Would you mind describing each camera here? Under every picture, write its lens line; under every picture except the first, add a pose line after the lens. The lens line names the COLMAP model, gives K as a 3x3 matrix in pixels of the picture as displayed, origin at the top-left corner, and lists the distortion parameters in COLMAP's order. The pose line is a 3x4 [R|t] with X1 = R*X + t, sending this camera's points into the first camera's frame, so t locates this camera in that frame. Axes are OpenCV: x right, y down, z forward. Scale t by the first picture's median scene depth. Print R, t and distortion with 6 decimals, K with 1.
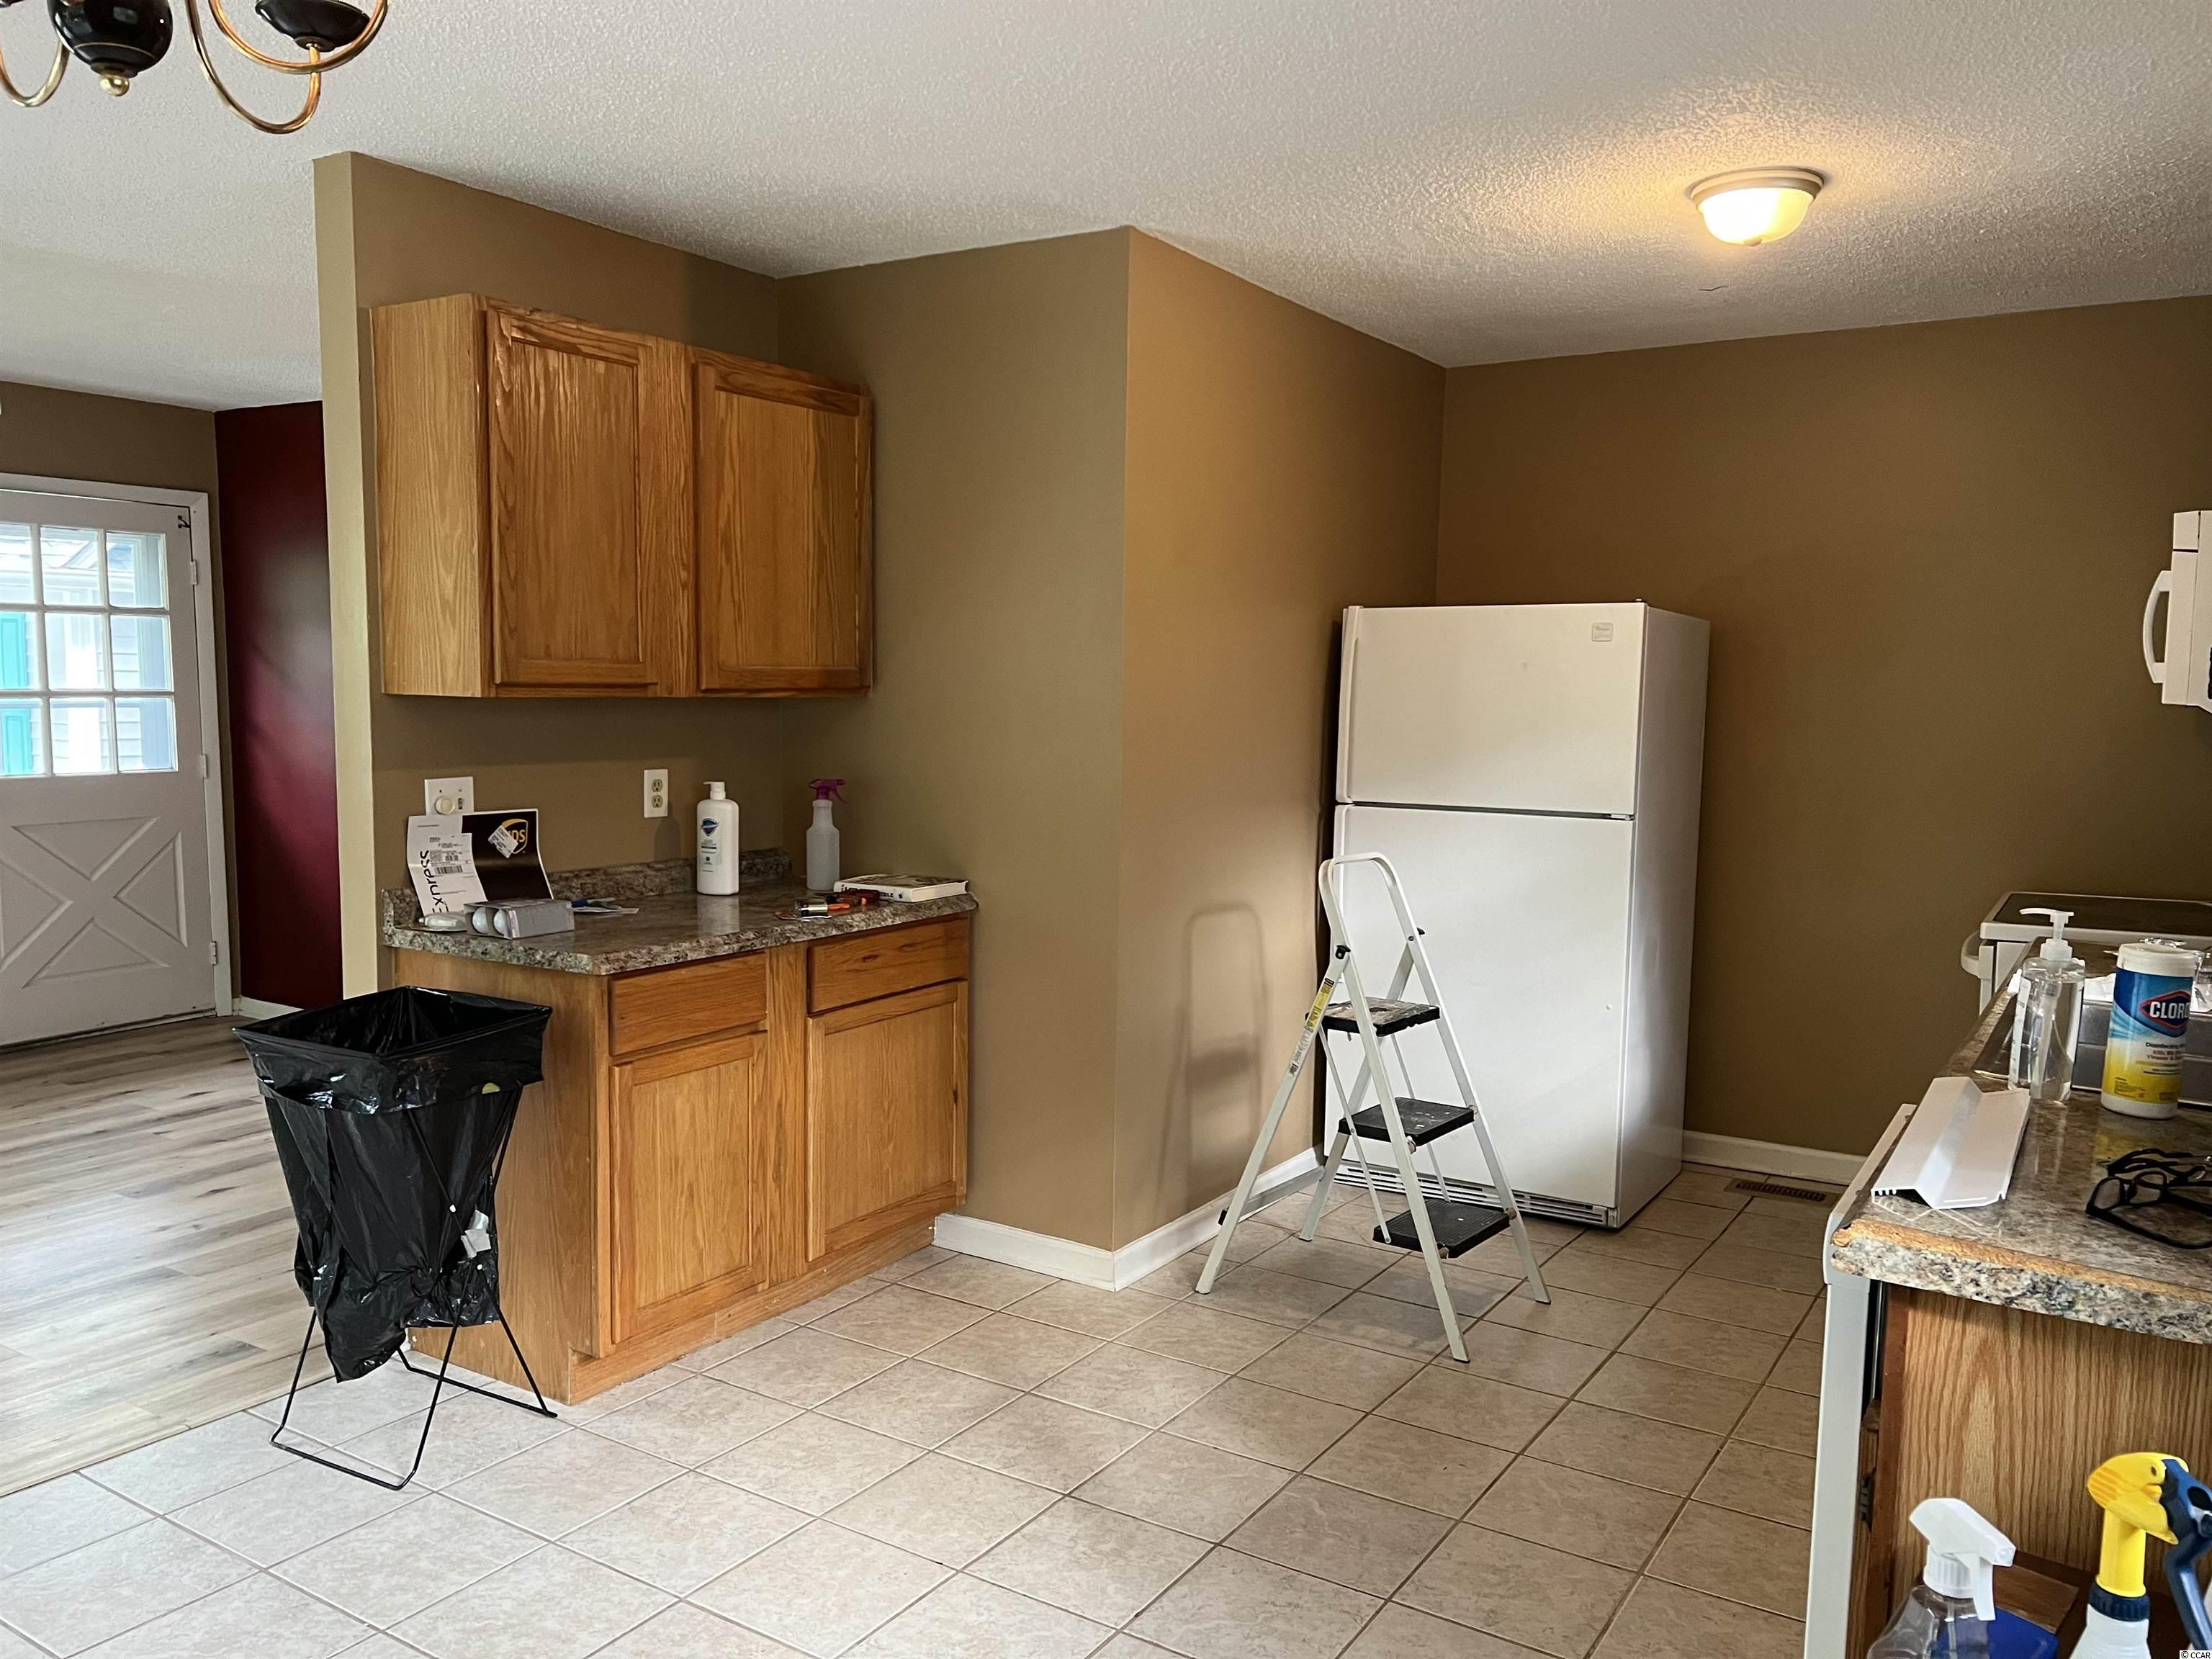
lens RADIAL K [[1634.5, 0, 1099.0], [0, 1634.5, 861.1], [0, 0, 1]] dist [0.067897, -0.066516]
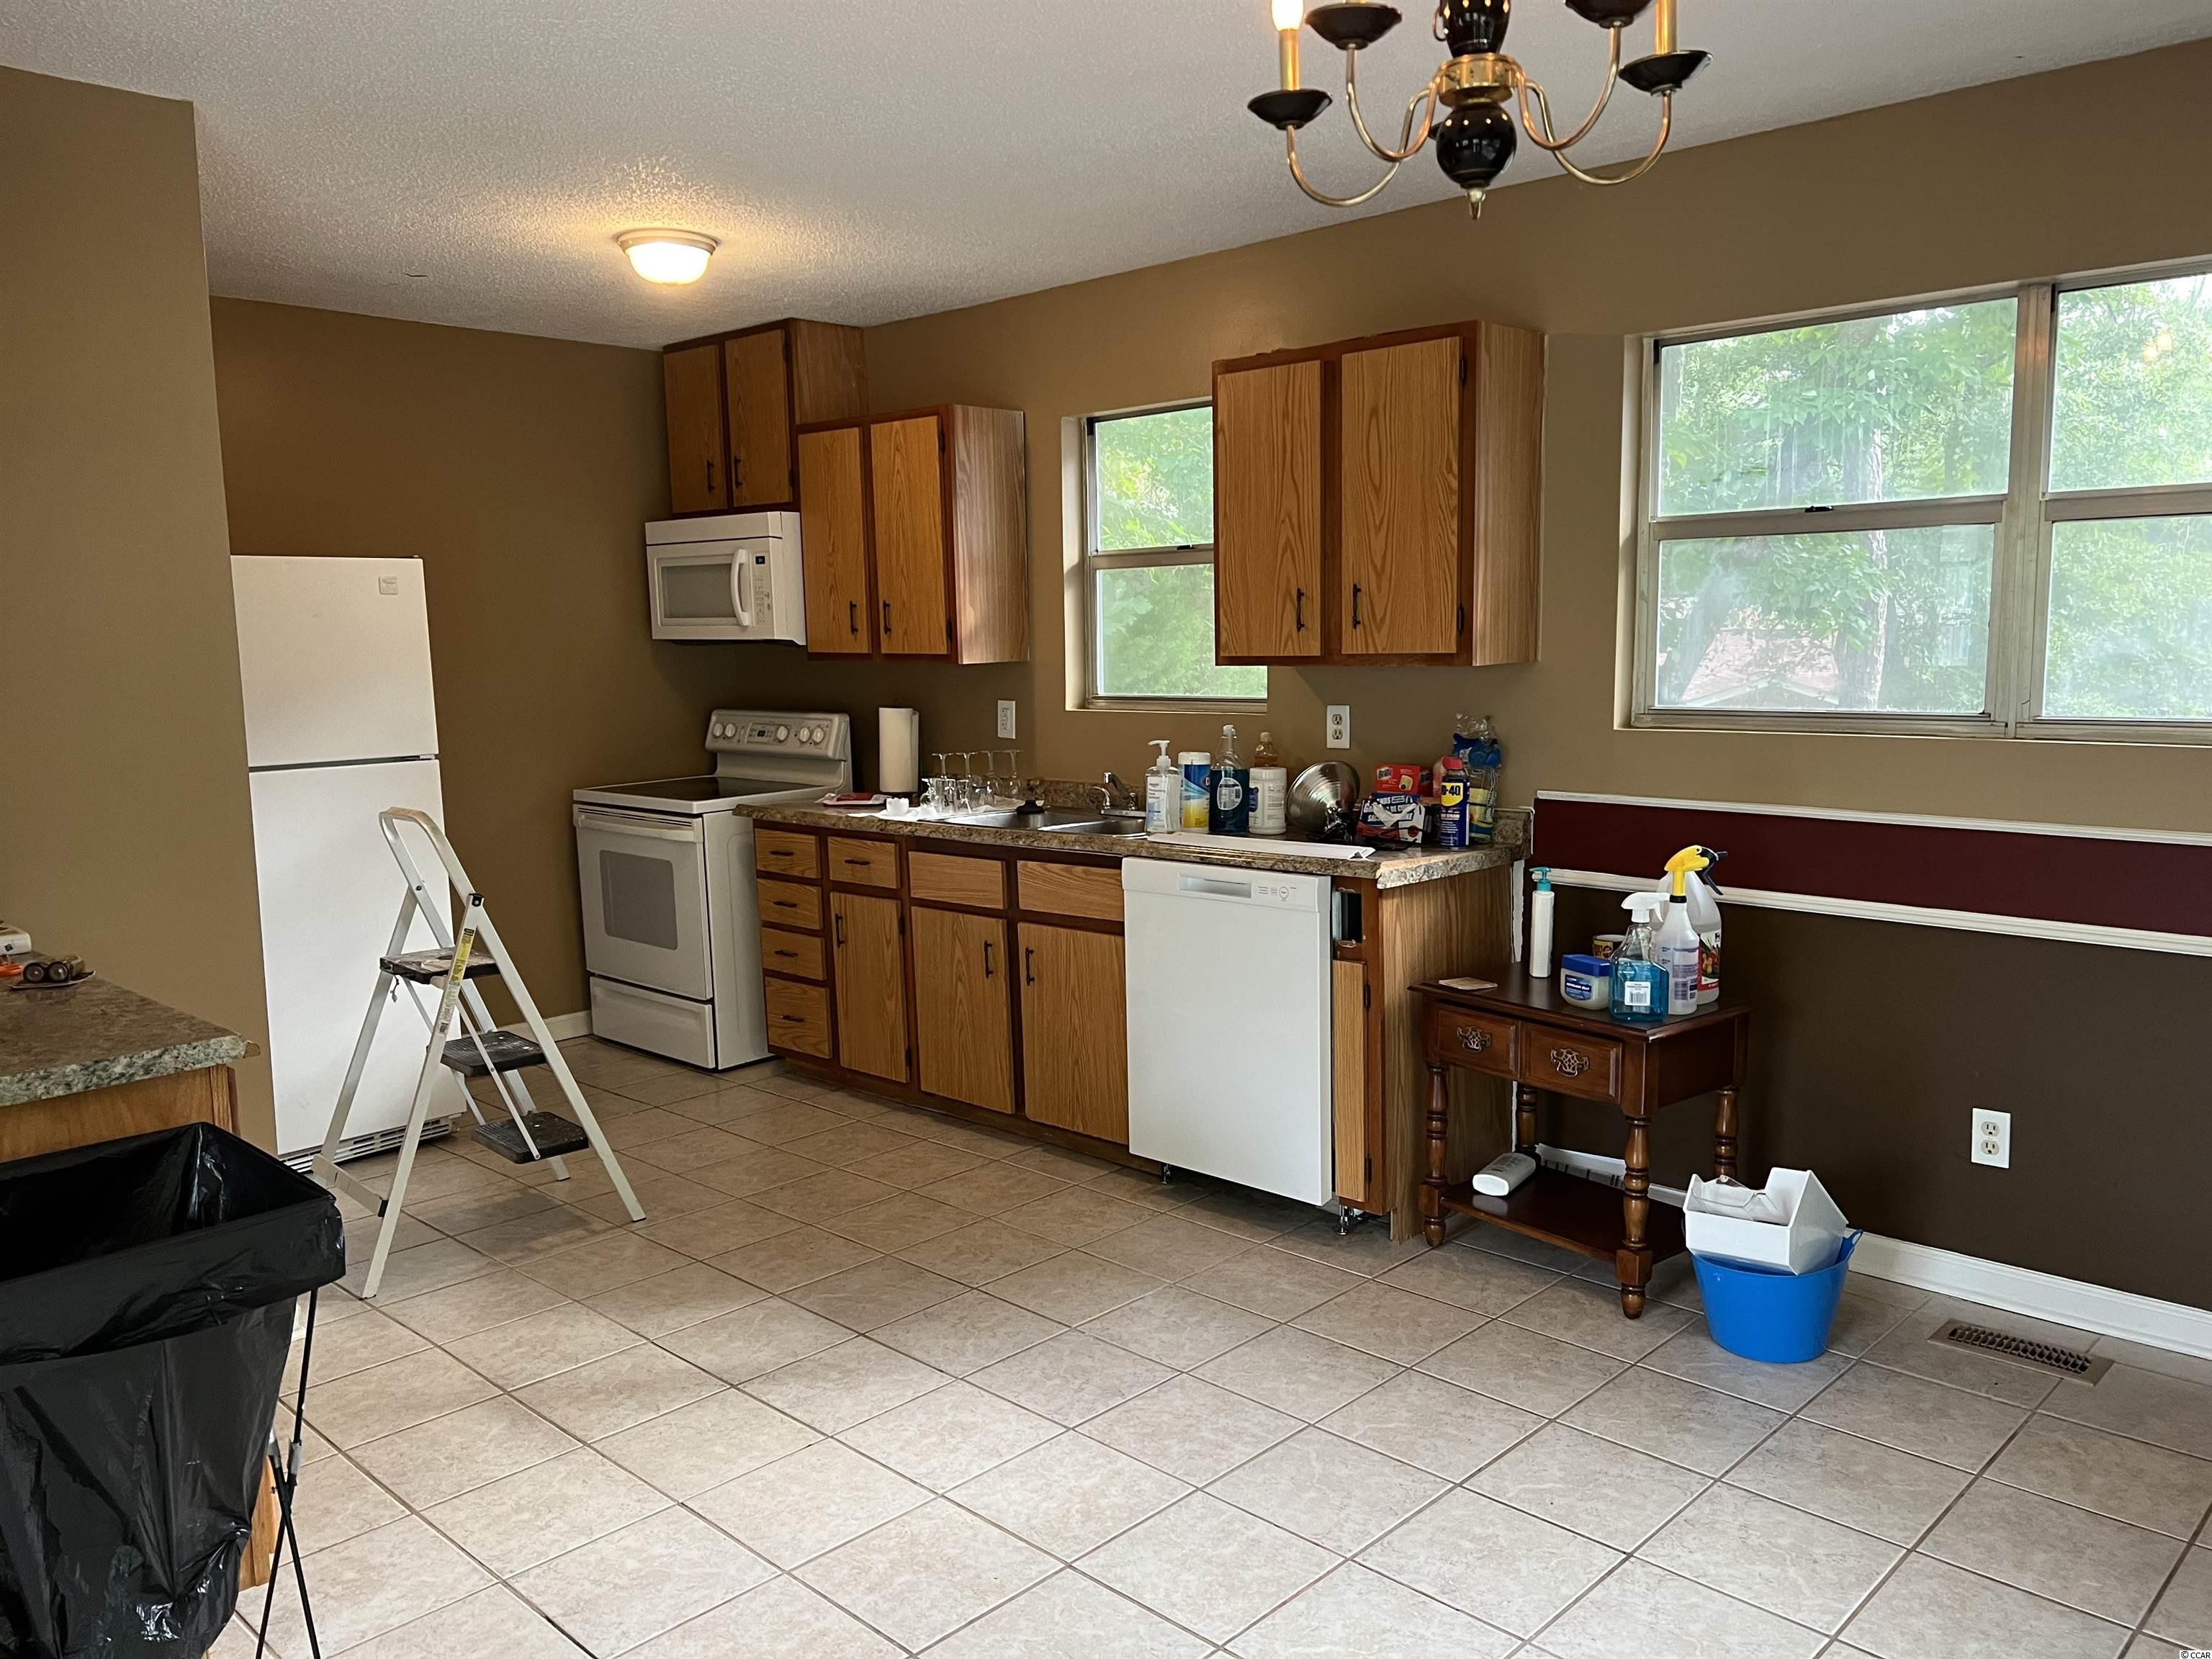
lens RADIAL K [[1649.7, 0, 1102.5], [0, 1649.7, 833.3], [0, 0, 1]] dist [0.067292, -0.074120]
pose [[0.211912, -0.136638, 0.967690, -0.456561], [0.127011, 0.985631, 0.111358, -0.029948], [-0.969000, 0.099309, 0.226221, 0.225503]]
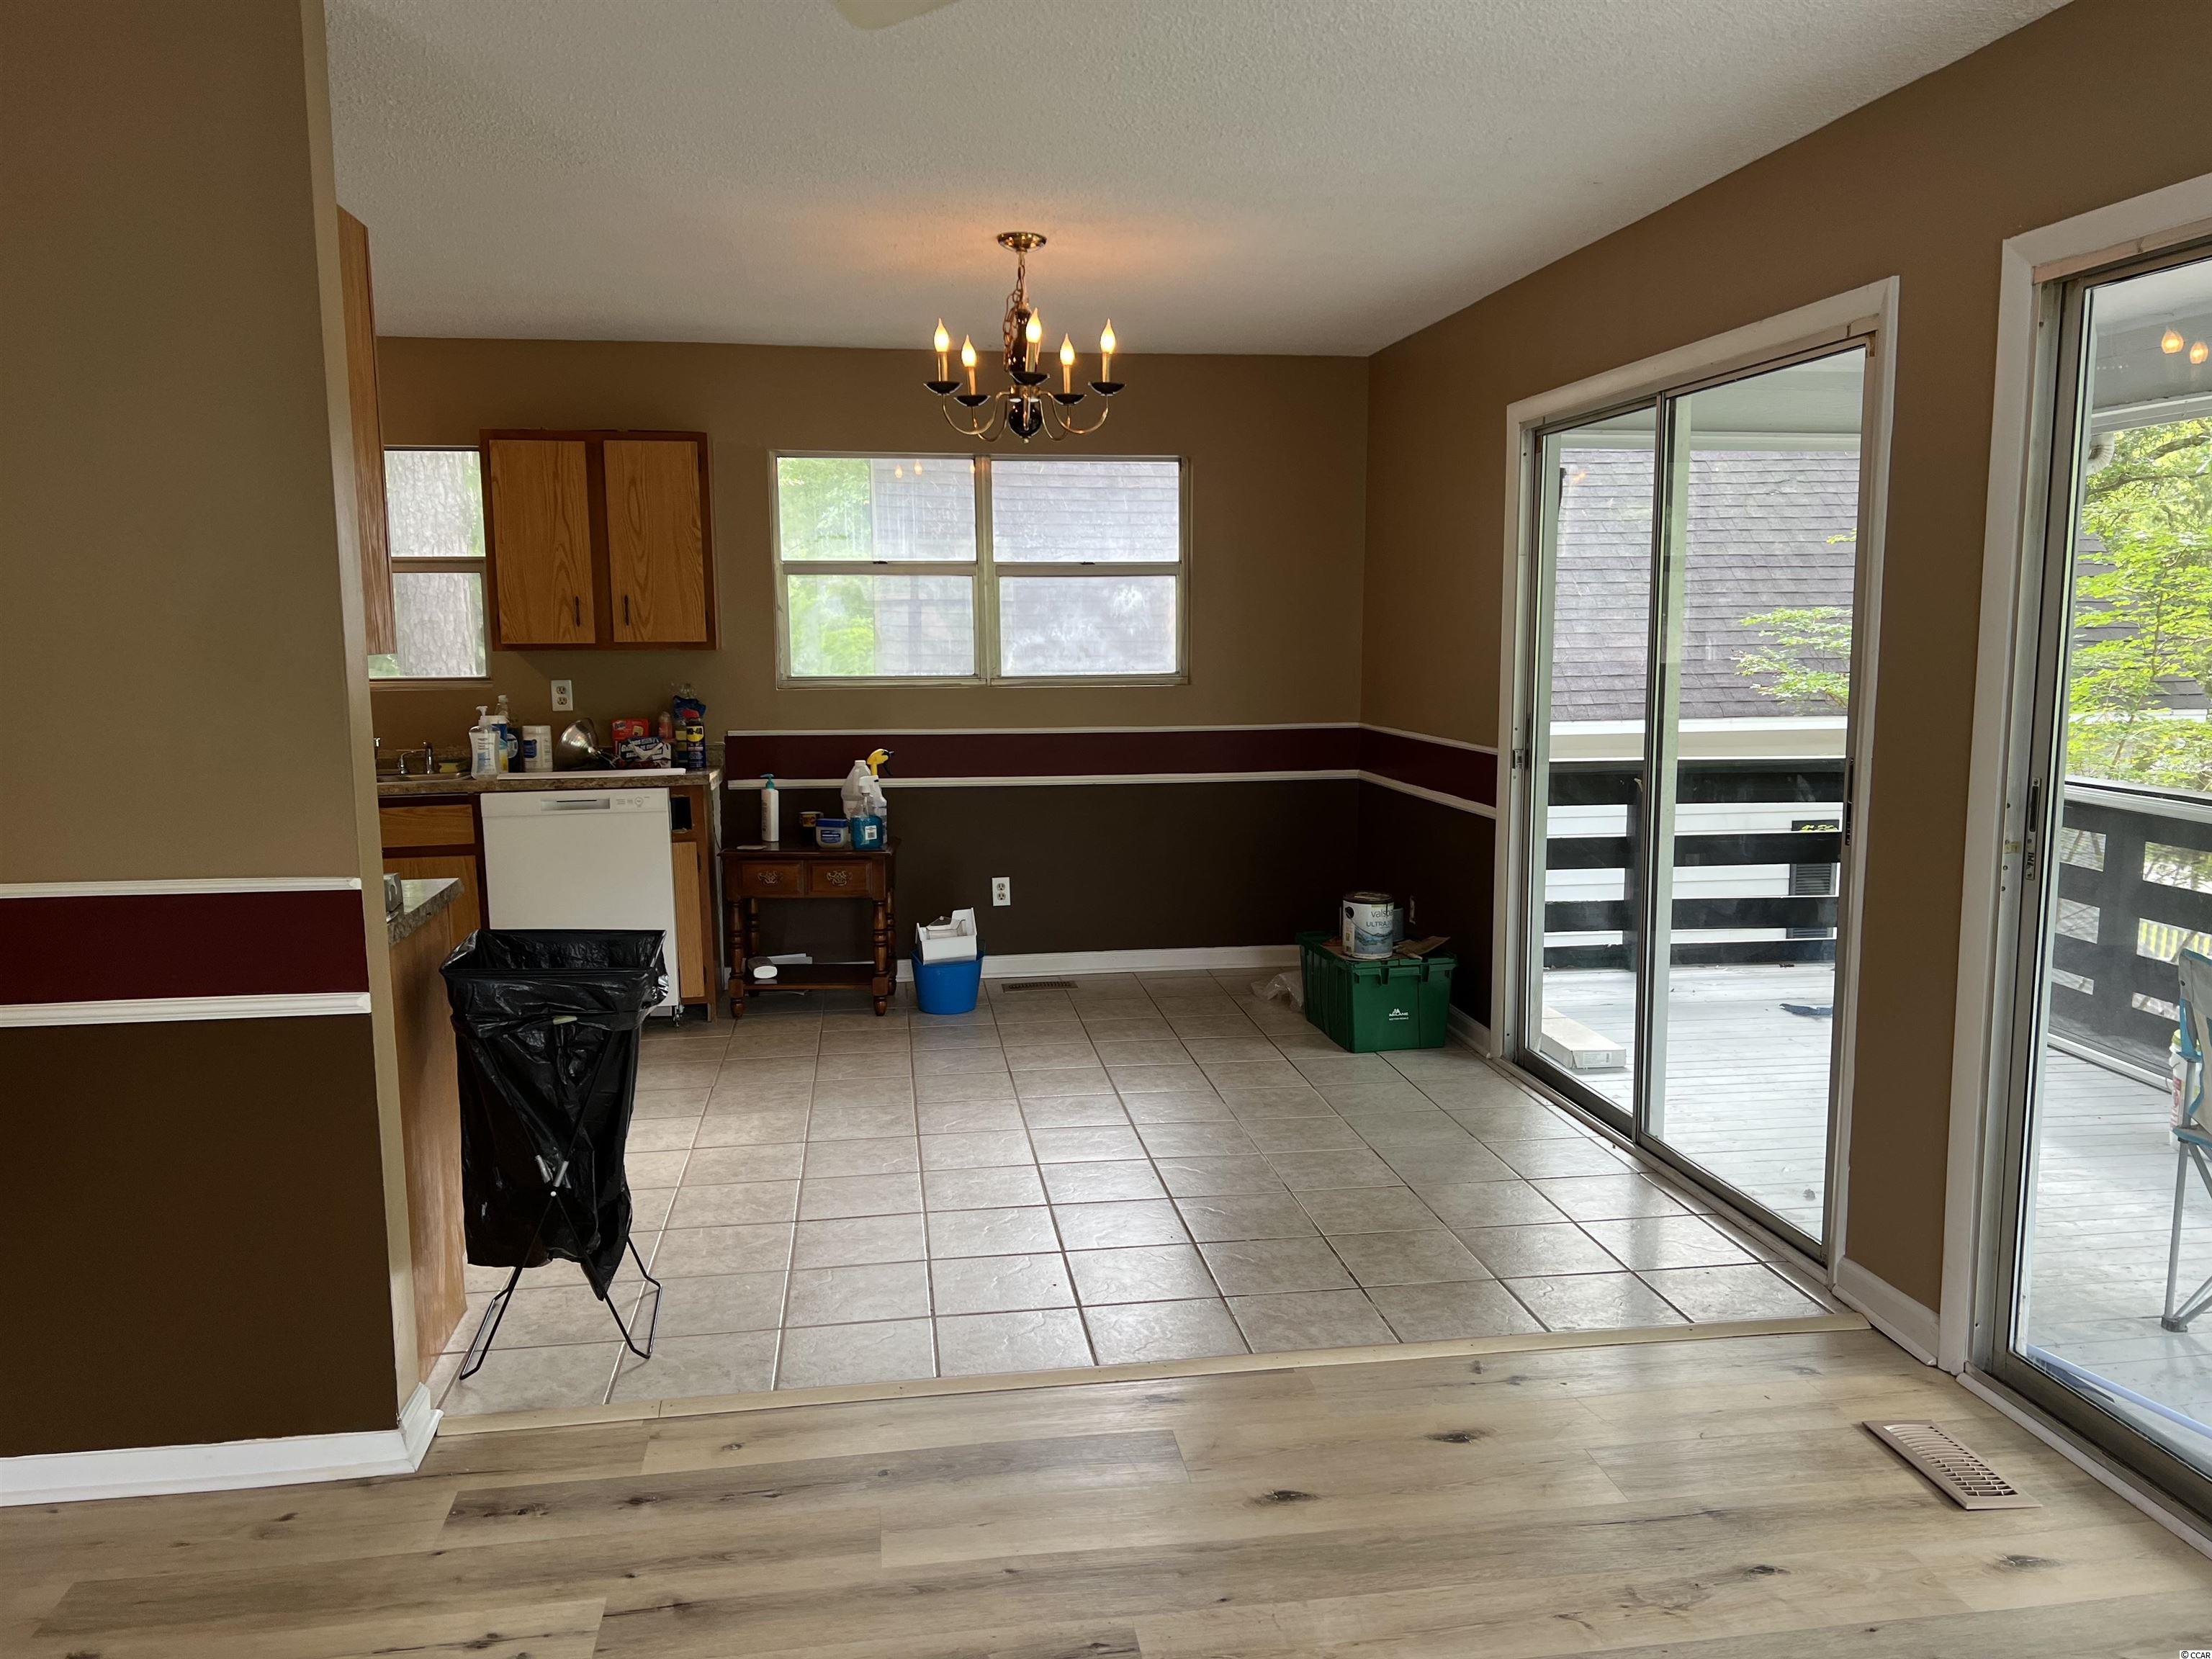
lens RADIAL K [[1666.8, 0, 1137.3], [0, 1666.8, 824.2], [0, 0, 1]] dist [0.024381, -0.003485]
pose [[-0.660009, -0.105370, 0.743832, -0.726416], [0.076386, 0.975571, 0.205976, -0.088942], [-0.747364, 0.192765, -0.635837, 0.686965]]
